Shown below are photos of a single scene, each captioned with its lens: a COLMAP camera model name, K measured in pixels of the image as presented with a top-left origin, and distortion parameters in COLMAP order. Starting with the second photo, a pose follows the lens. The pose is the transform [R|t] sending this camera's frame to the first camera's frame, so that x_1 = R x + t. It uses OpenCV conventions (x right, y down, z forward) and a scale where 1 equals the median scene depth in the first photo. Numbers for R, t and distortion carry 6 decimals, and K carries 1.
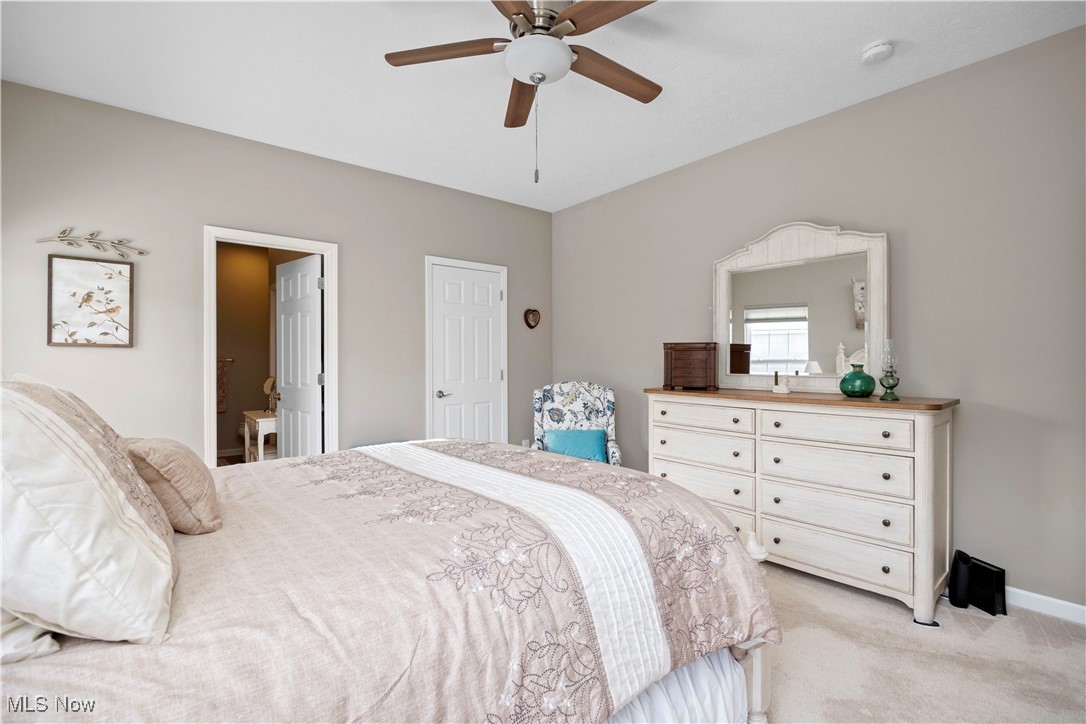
lens RADIAL K [[485.7, 0, 547.1], [0, 485.7, 358.6], [0, 0, 1]] dist [-0.015656, 0.000456]
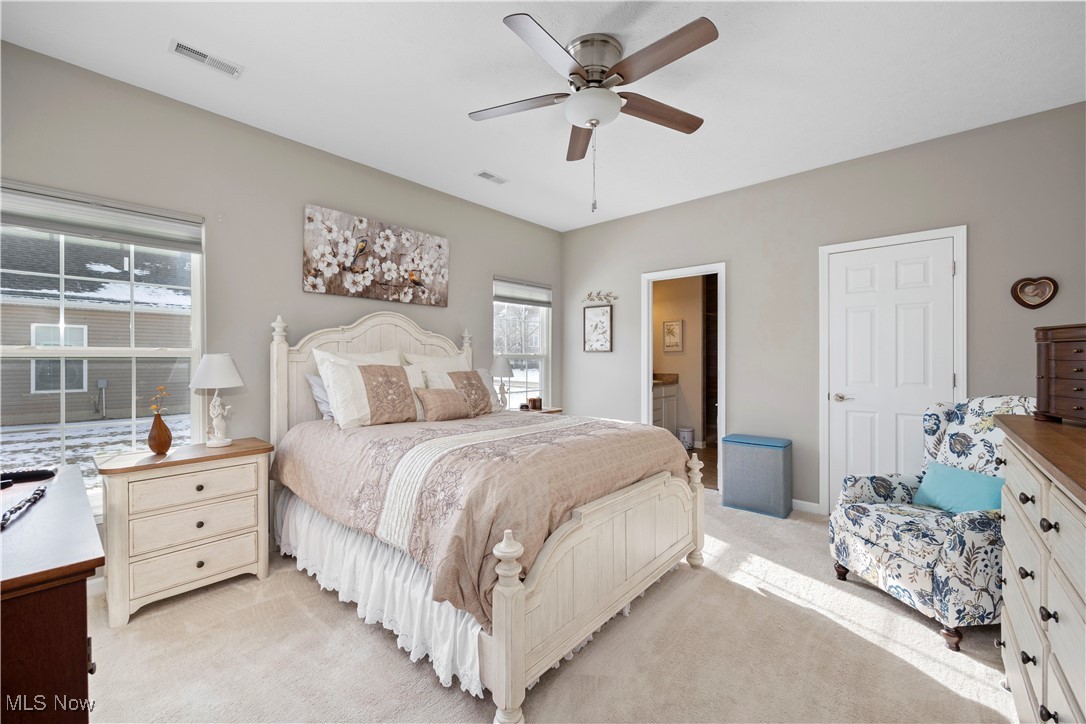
lens RADIAL K [[446.7, 0, 552.3], [0, 446.7, 362.1], [0, 0, 1]] dist [0.014506, -0.000821]
pose [[0.157194, 0.007920, -0.987536, 0.700797], [0.002463, 0.999962, 0.008412, -0.000395], [0.987565, -0.003755, 0.157169, 0.479282]]
